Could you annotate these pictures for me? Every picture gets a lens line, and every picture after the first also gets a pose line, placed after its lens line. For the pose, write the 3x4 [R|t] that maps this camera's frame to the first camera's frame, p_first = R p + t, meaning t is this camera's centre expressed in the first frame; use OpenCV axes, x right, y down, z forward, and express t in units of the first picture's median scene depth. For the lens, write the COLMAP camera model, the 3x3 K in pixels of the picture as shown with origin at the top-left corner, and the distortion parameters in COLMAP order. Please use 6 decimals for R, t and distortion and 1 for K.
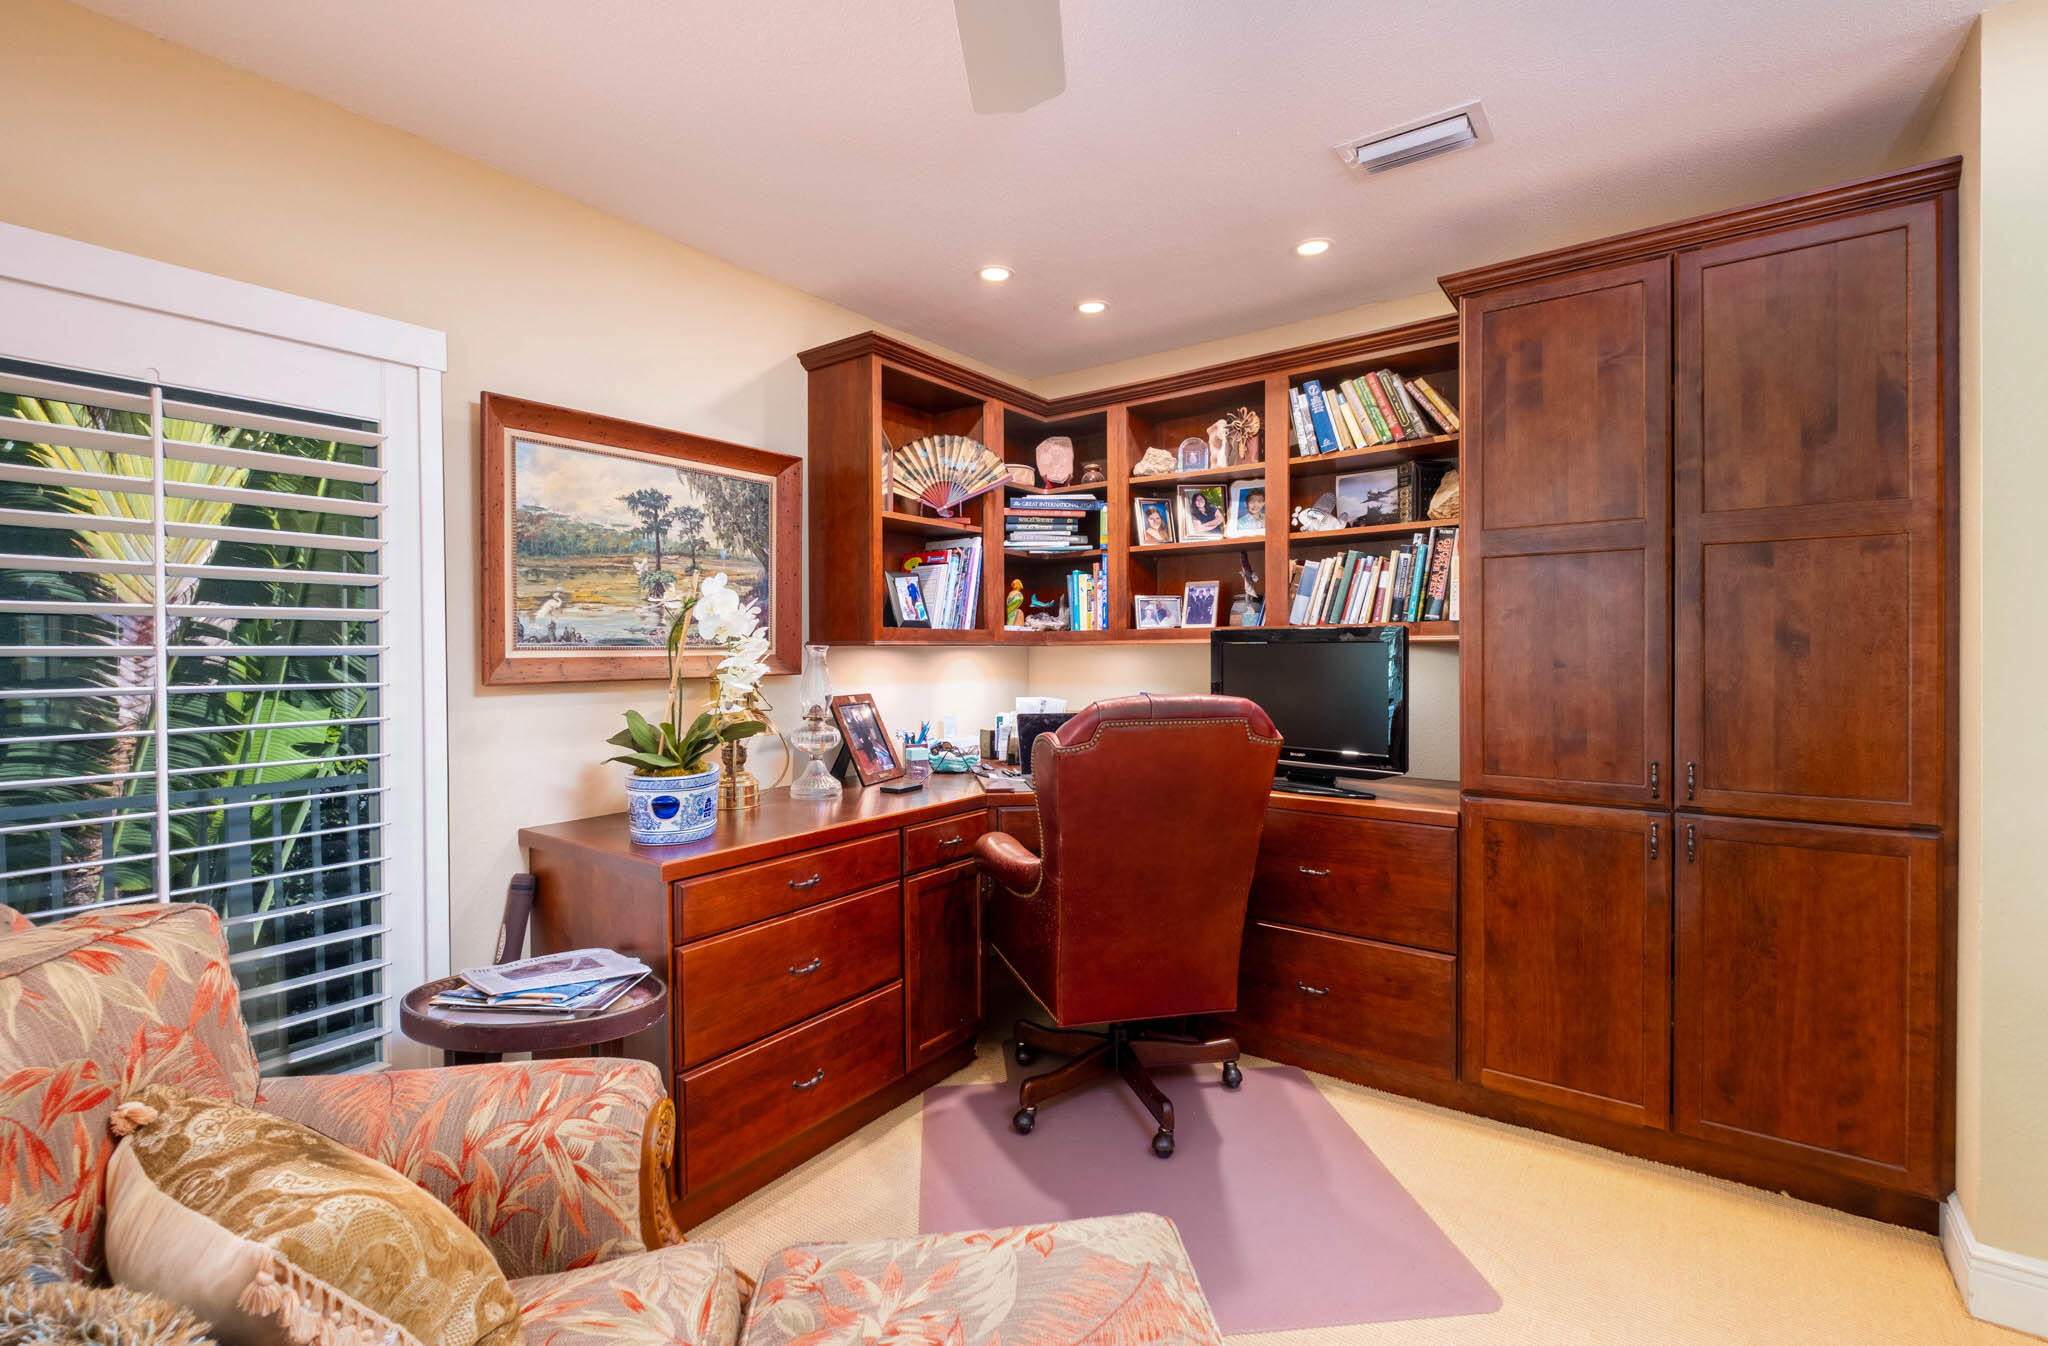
lens RADIAL K [[894.6, 0, 1018.0], [0, 894.6, 662.3], [0, 0, 1]] dist [0.001714, -0.000204]
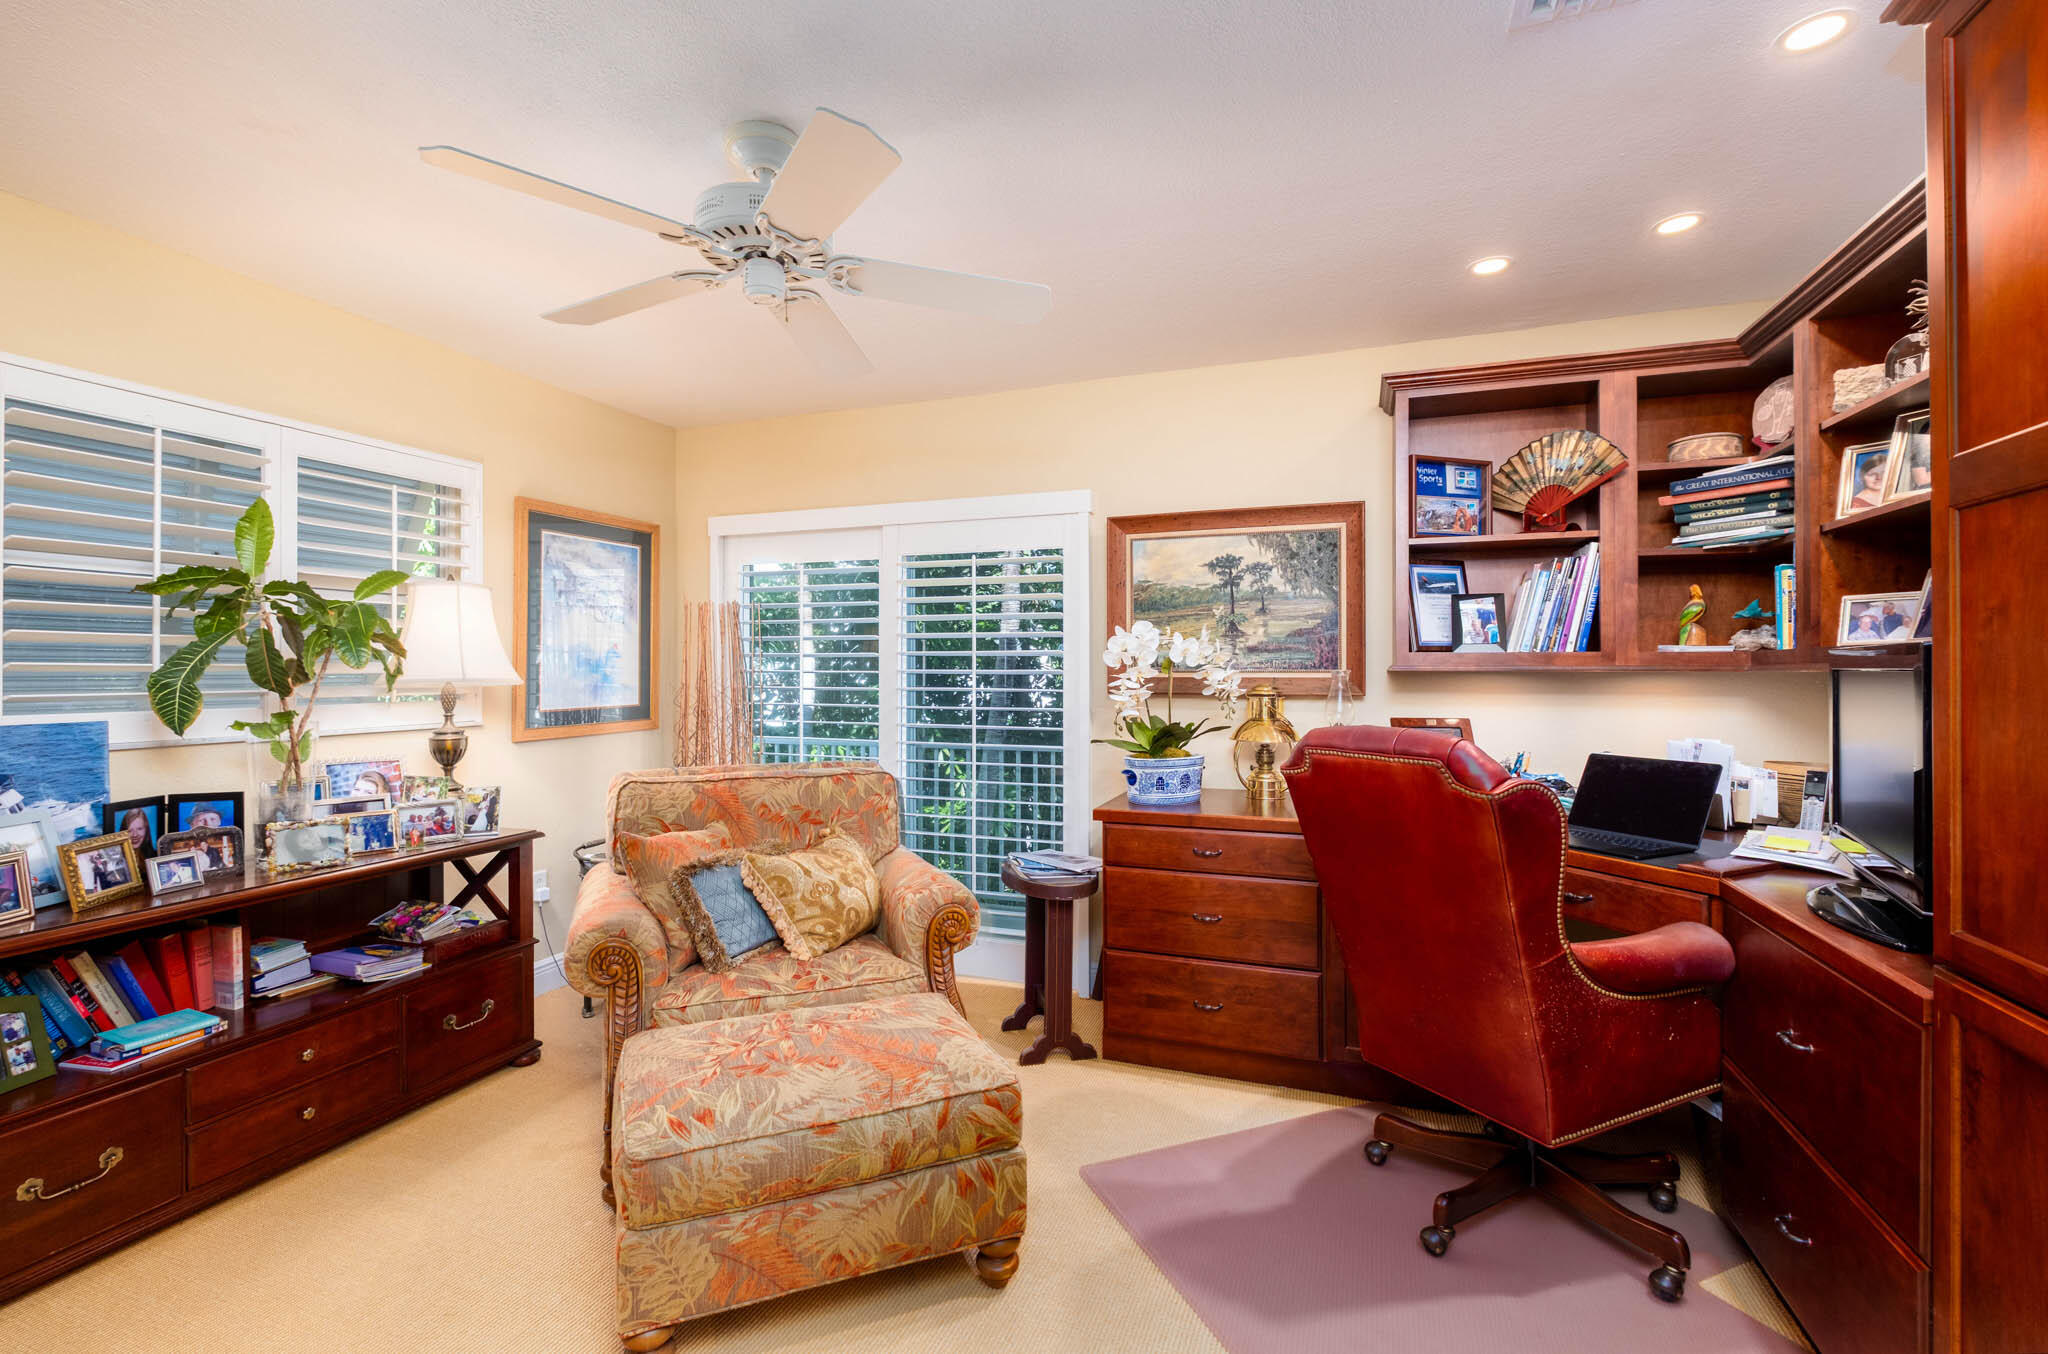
lens RADIAL K [[894.6, 0, 1021.2], [0, 894.6, 667.8], [0, 0, 1]] dist [0.001714, -0.000204]
pose [[0.278845, 0.003981, -0.960328, 0.785467], [-0.016683, 0.999861, -0.000699, -0.014725], [0.960191, 0.016216, 0.278873, 0.313535]]
